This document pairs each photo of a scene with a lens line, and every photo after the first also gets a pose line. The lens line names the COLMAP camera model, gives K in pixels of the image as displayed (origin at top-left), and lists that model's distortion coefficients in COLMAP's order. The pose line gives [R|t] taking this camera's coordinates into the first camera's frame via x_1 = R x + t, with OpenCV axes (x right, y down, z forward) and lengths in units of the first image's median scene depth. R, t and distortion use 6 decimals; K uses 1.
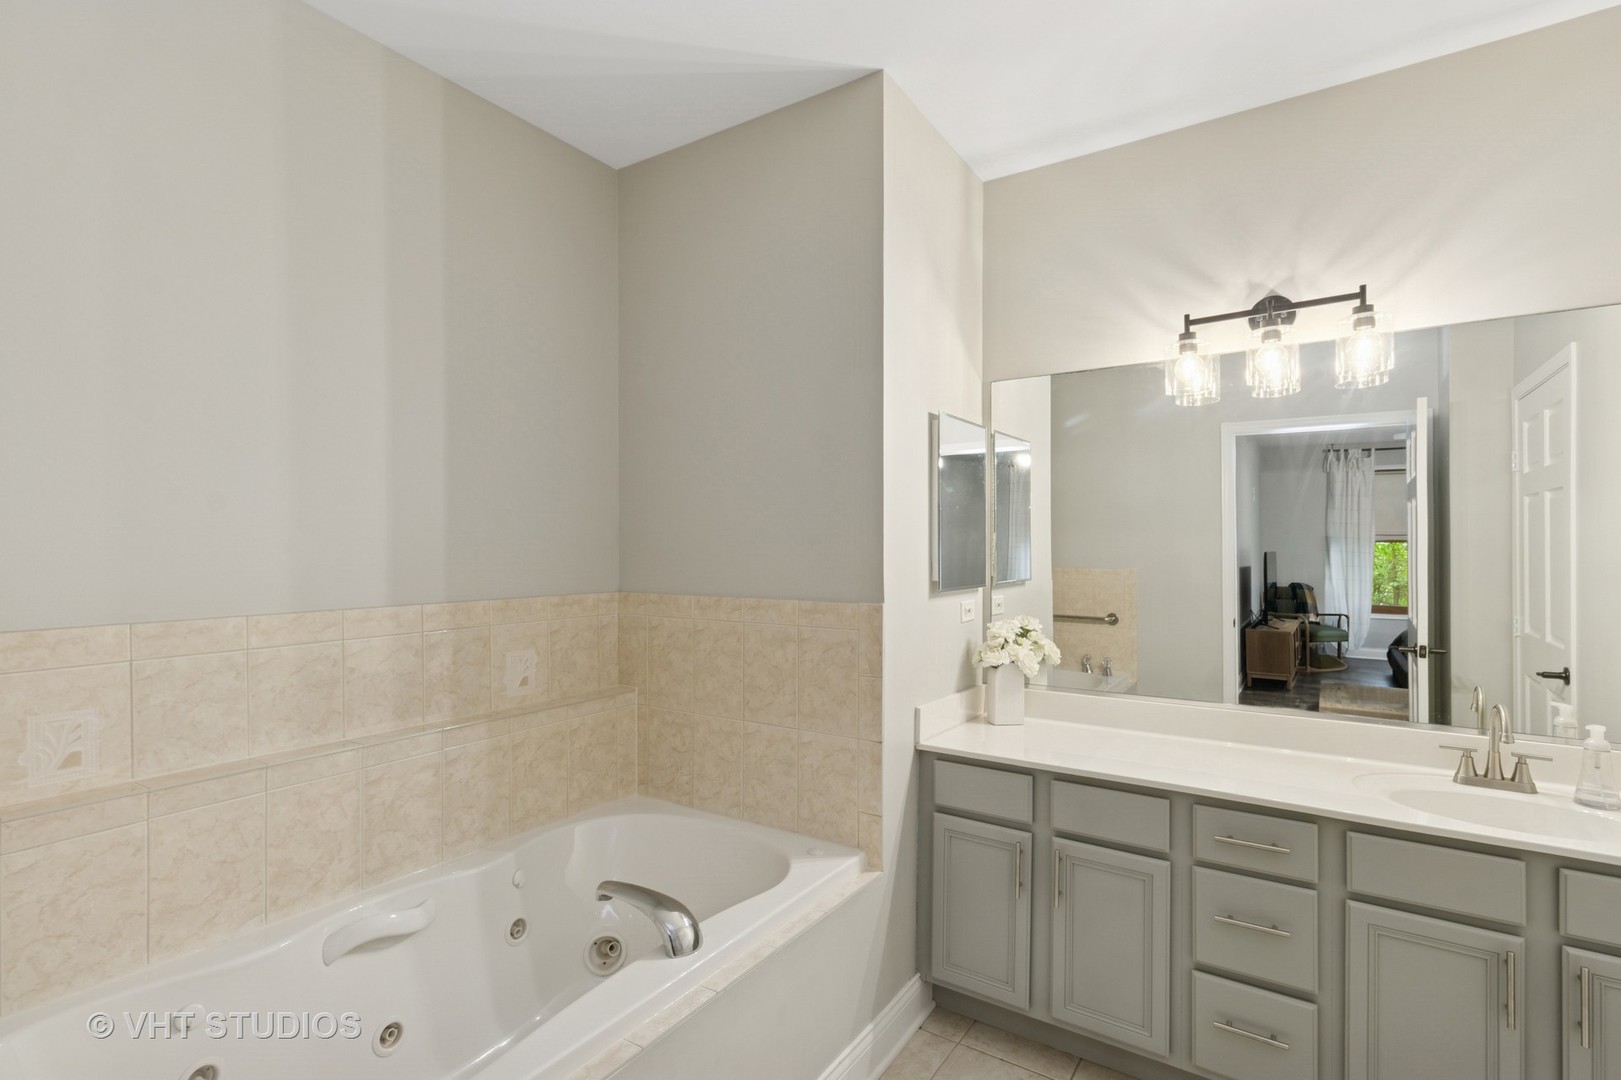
lens RADIAL K [[756.3, 0, 817.2], [0, 756.3, 541.9], [0, 0, 1]] dist [0.005089, 0.000160]
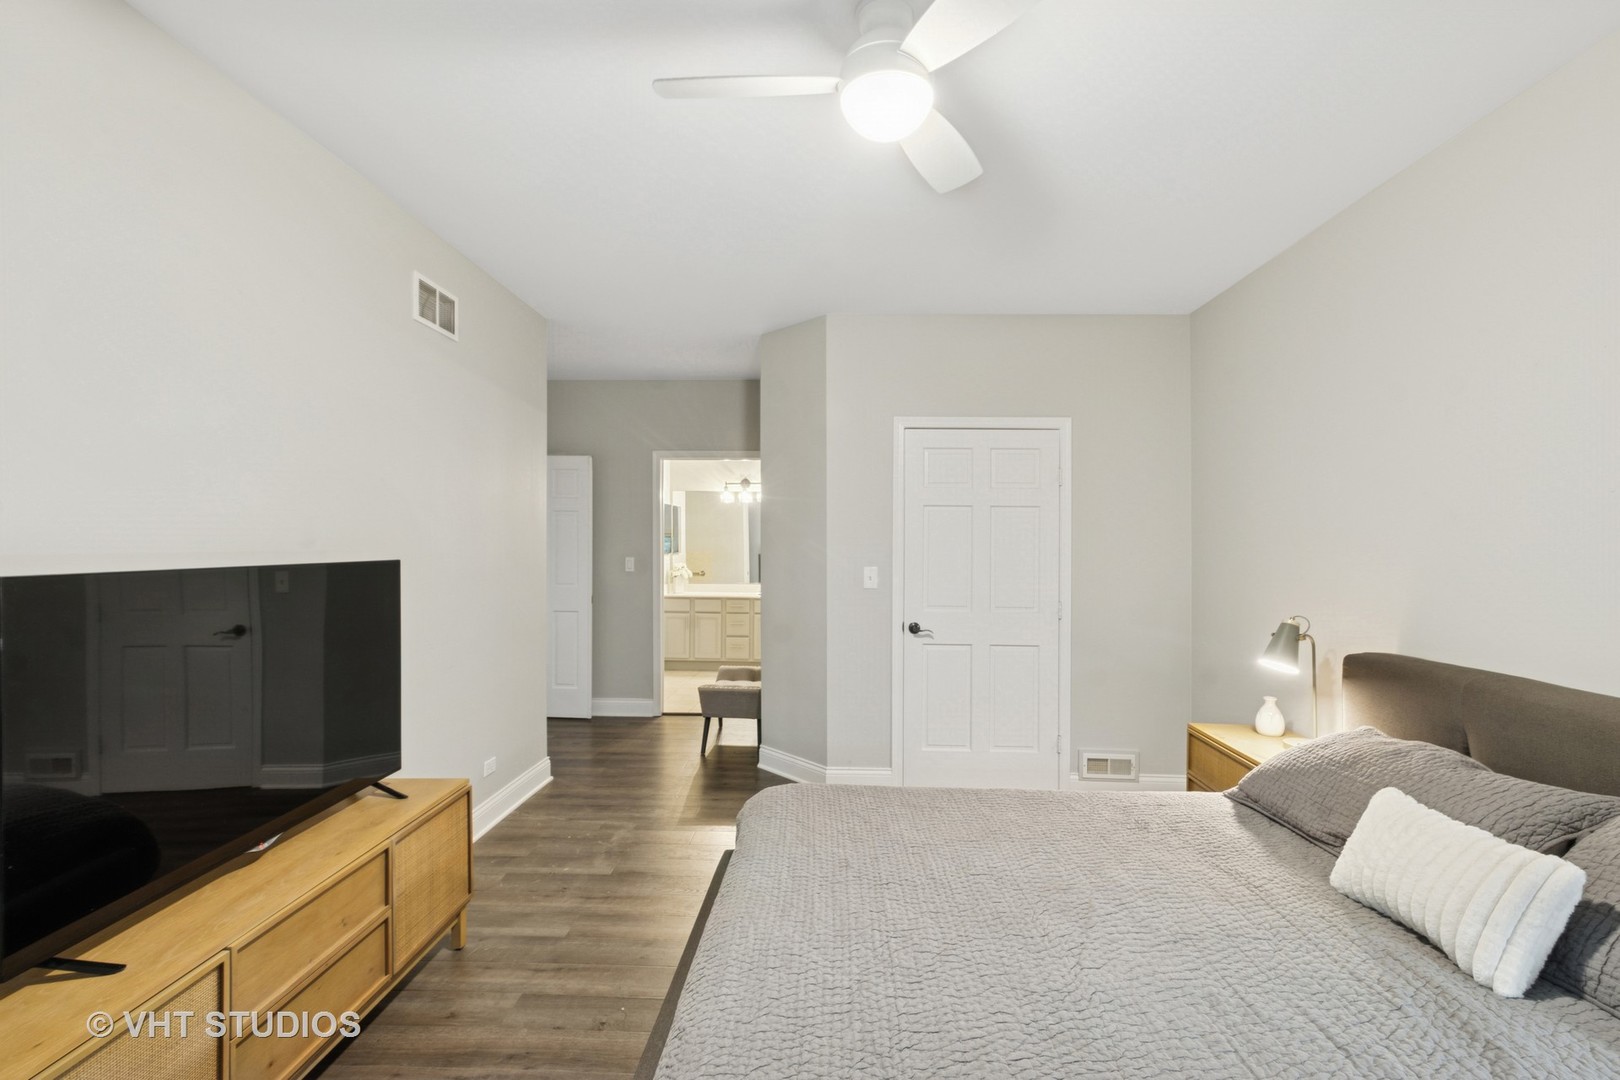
lens RADIAL K [[755.8, 0, 811.4], [0, 755.8, 541.0], [0, 0, 1]] dist [0.005089, 0.000160]
pose [[0.850221, 0.001152, 0.526425, -0.845626], [-0.001541, 0.999999, 0.000302, 0.000878], [-0.526424, -0.001068, 0.850222, -1.813238]]
